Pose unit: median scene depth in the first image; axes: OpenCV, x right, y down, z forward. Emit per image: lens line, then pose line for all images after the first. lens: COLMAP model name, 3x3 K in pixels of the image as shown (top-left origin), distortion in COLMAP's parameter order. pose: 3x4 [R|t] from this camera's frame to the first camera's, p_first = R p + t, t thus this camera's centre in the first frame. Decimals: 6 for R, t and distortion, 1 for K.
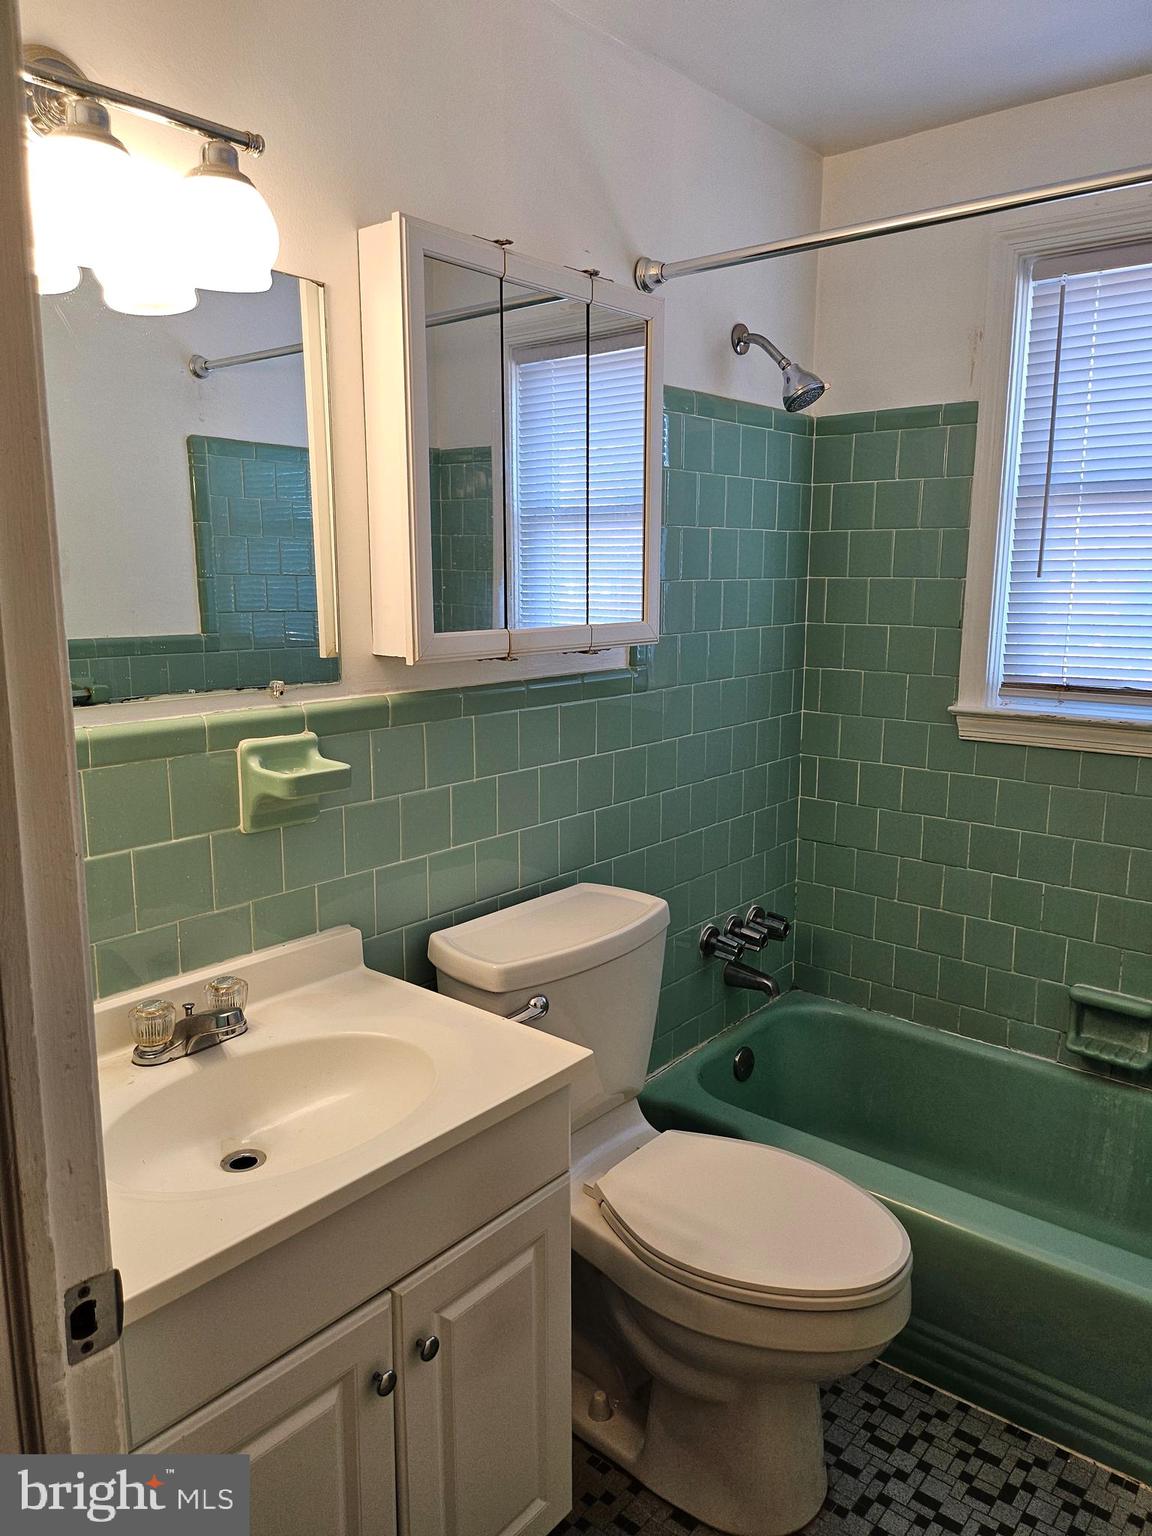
lens RADIAL K [[1081.3, 0, 576.0], [0, 1081.3, 768.0], [0, 0, 1]] dist [0.054745, -0.061359]
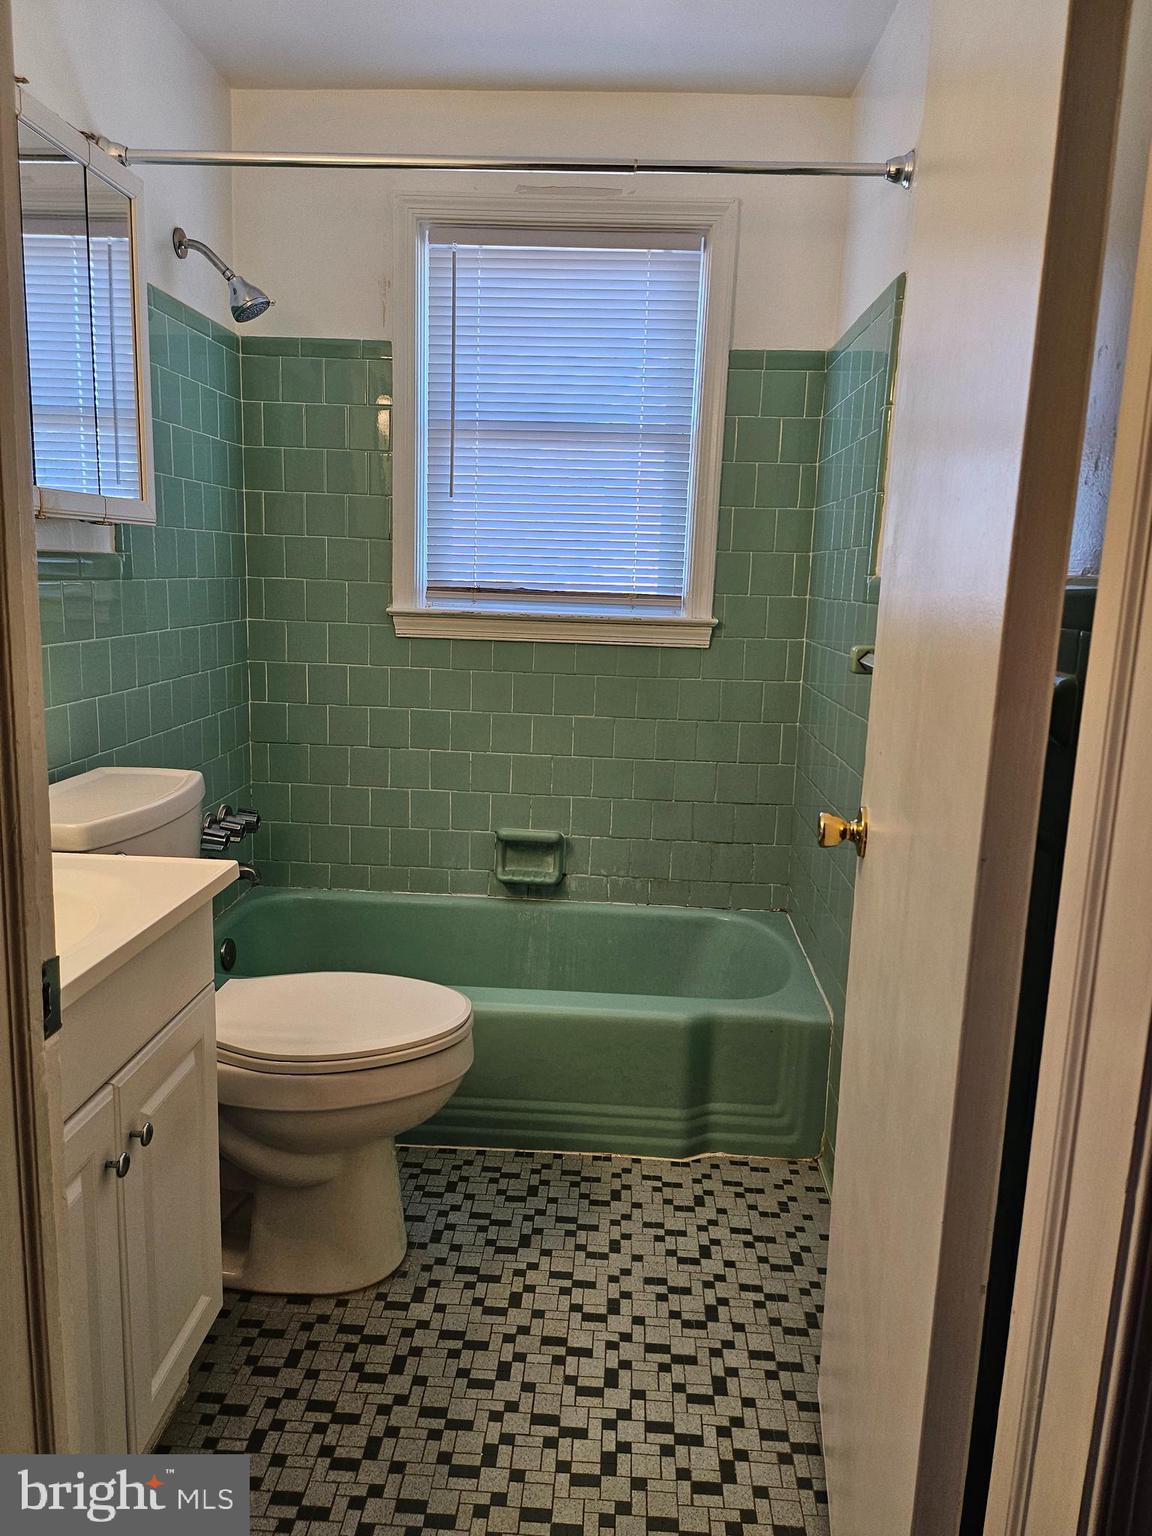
lens RADIAL K [[1070.6, 0, 576.0], [0, 1070.6, 768.0], [0, 0, 1]] dist [0.092894, -0.113691]
pose [[0.803116, -0.087956, 0.589295, -0.201192], [0.078307, 0.996046, 0.041945, 0.087719], [-0.590654, 0.012459, 0.806829, -0.048391]]
